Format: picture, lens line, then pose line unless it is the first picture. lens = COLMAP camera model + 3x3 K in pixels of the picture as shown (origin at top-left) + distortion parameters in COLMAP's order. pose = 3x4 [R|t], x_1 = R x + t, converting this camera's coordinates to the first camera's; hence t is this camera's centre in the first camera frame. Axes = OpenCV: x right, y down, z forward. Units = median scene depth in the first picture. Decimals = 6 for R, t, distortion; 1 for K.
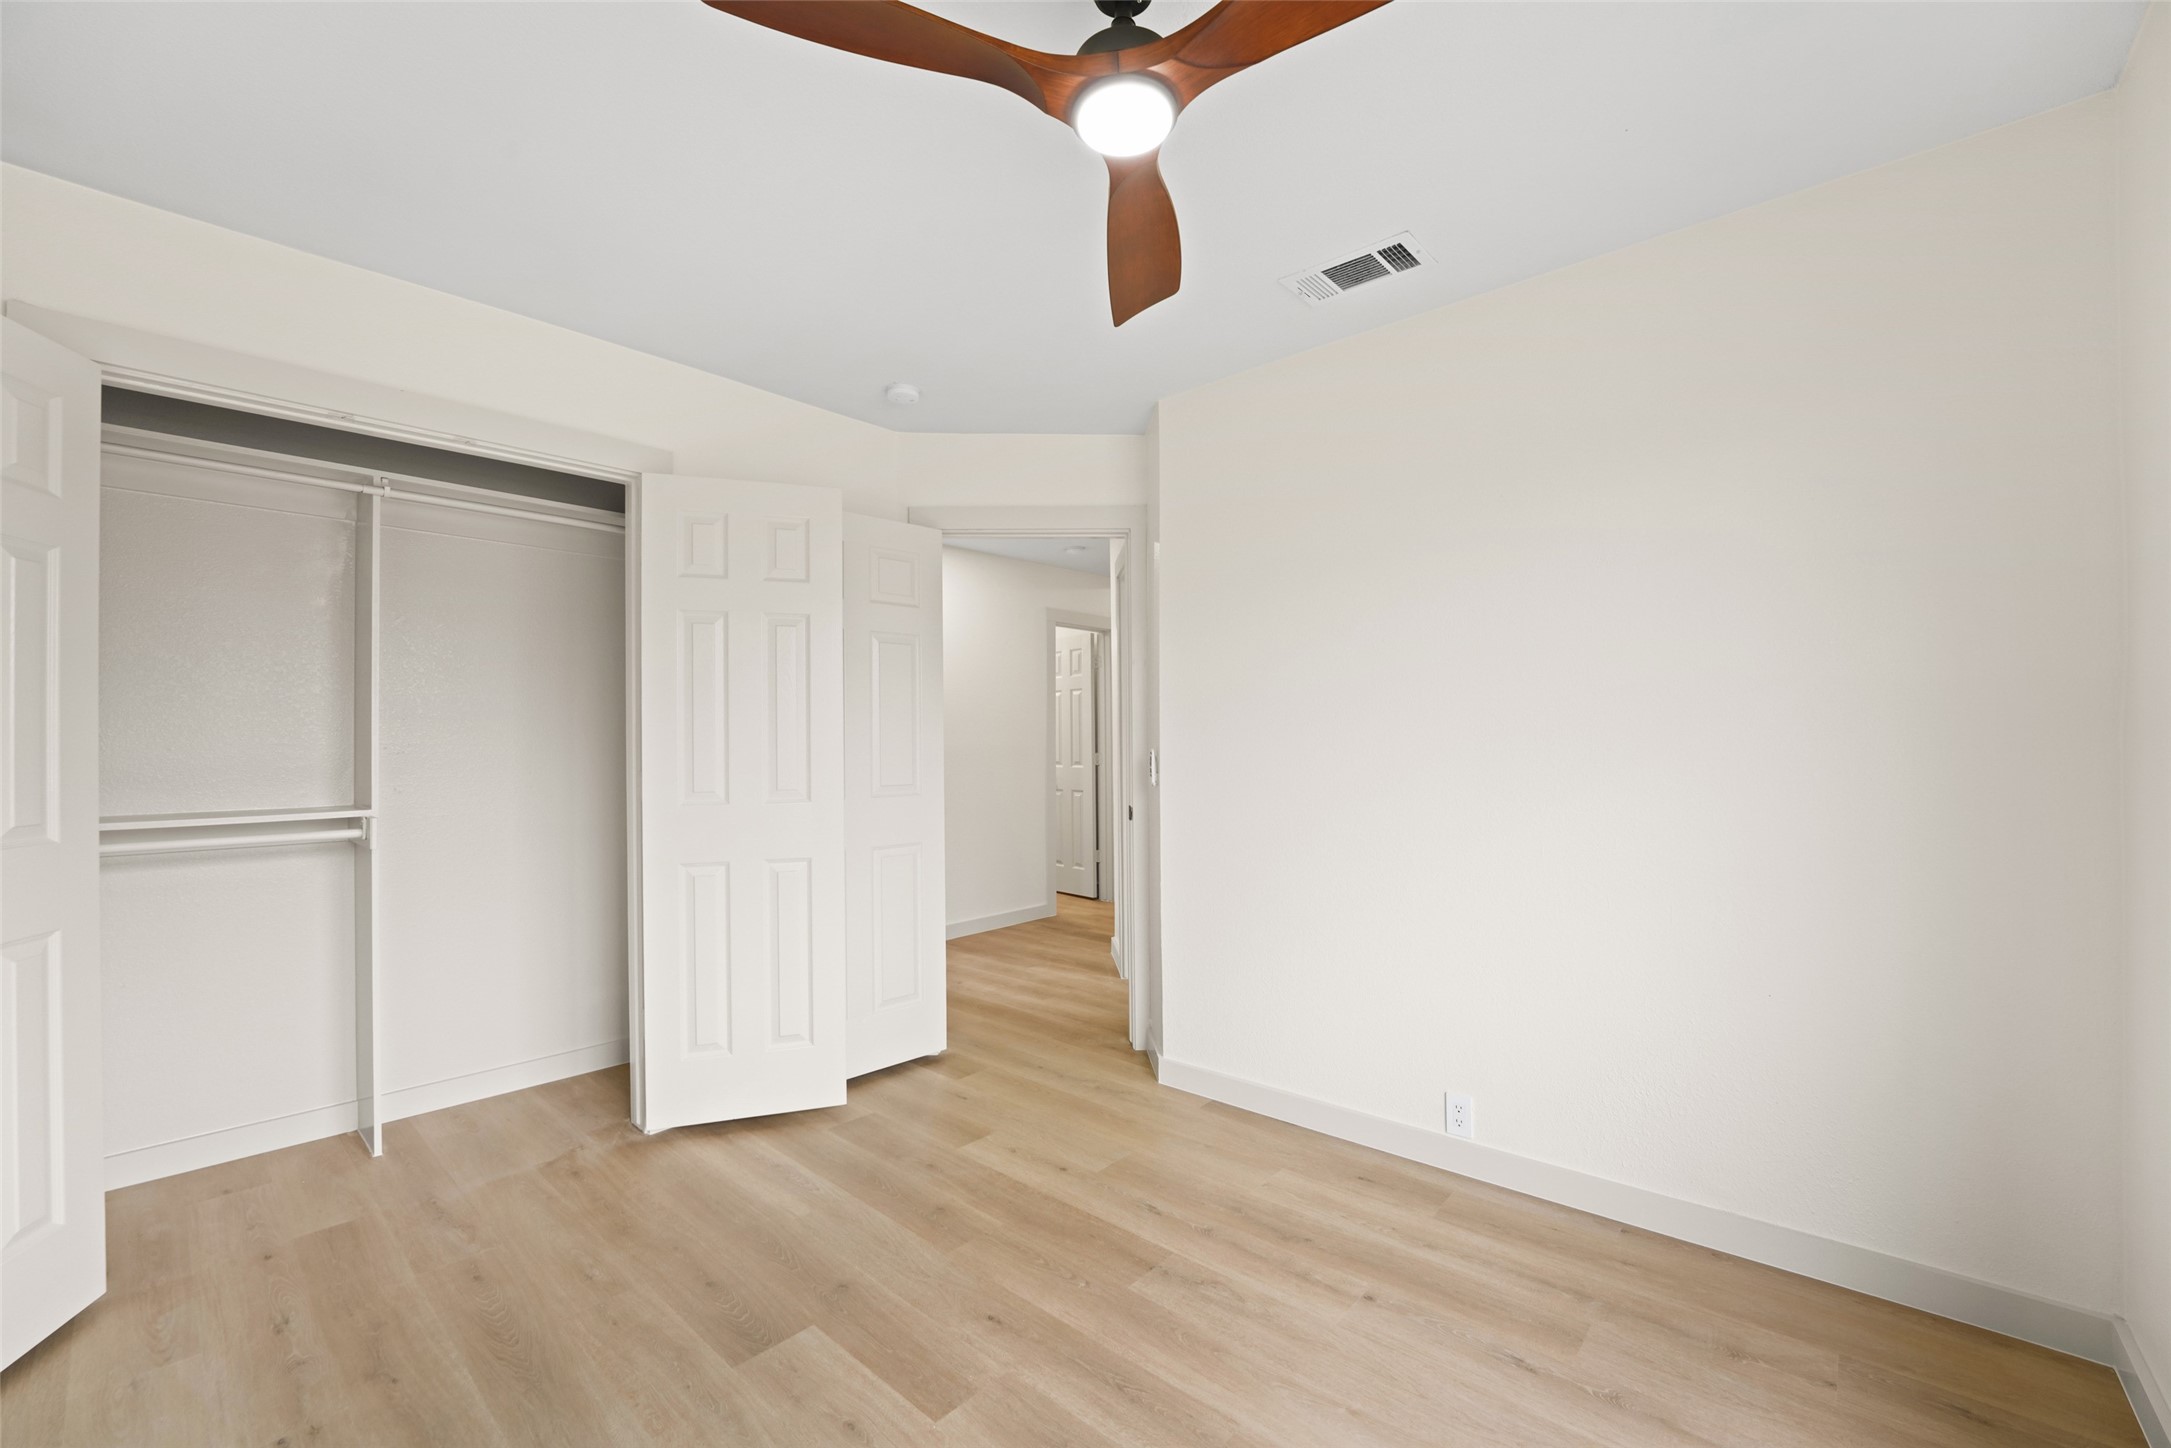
lens RADIAL K [[877.2, 0, 1073.4], [0, 877.2, 735.5], [0, 0, 1]] dist [-0.020353, -0.000138]
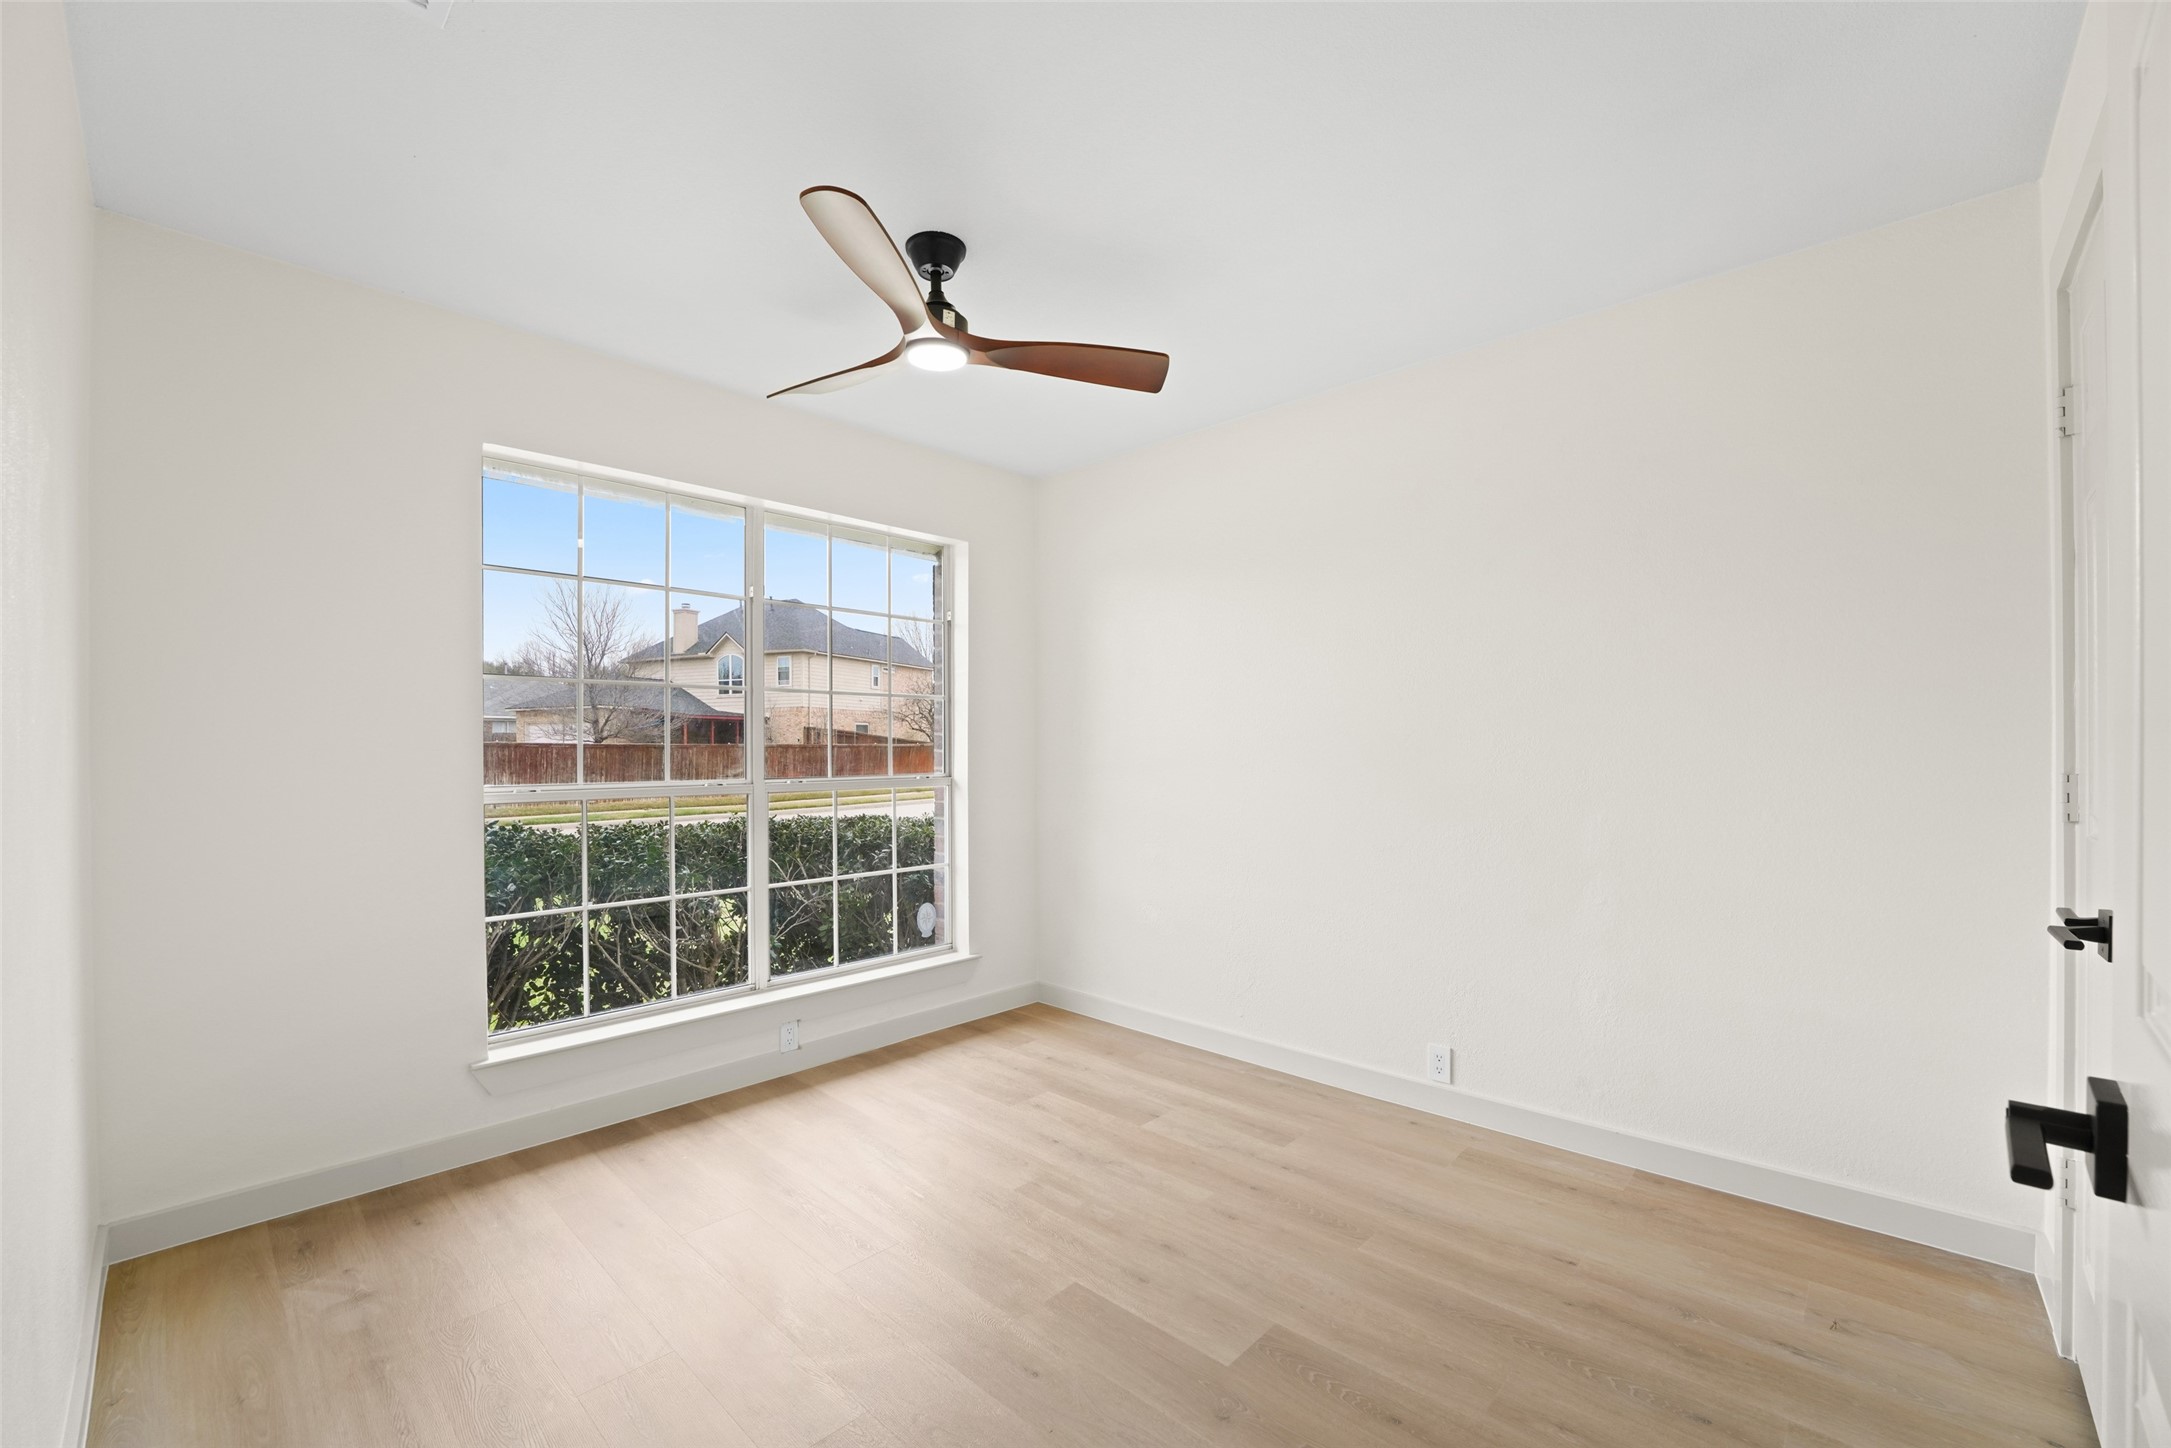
lens RADIAL K [[877.2, 0, 1073.4], [0, 877.2, 735.5], [0, 0, 1]] dist [-0.020353, -0.000138]
pose [[-0.999692, 0.011951, 0.021749, -0.178467], [0.011686, 0.999856, -0.012287, 0.021227], [-0.021893, -0.012029, -0.999688, 2.096903]]
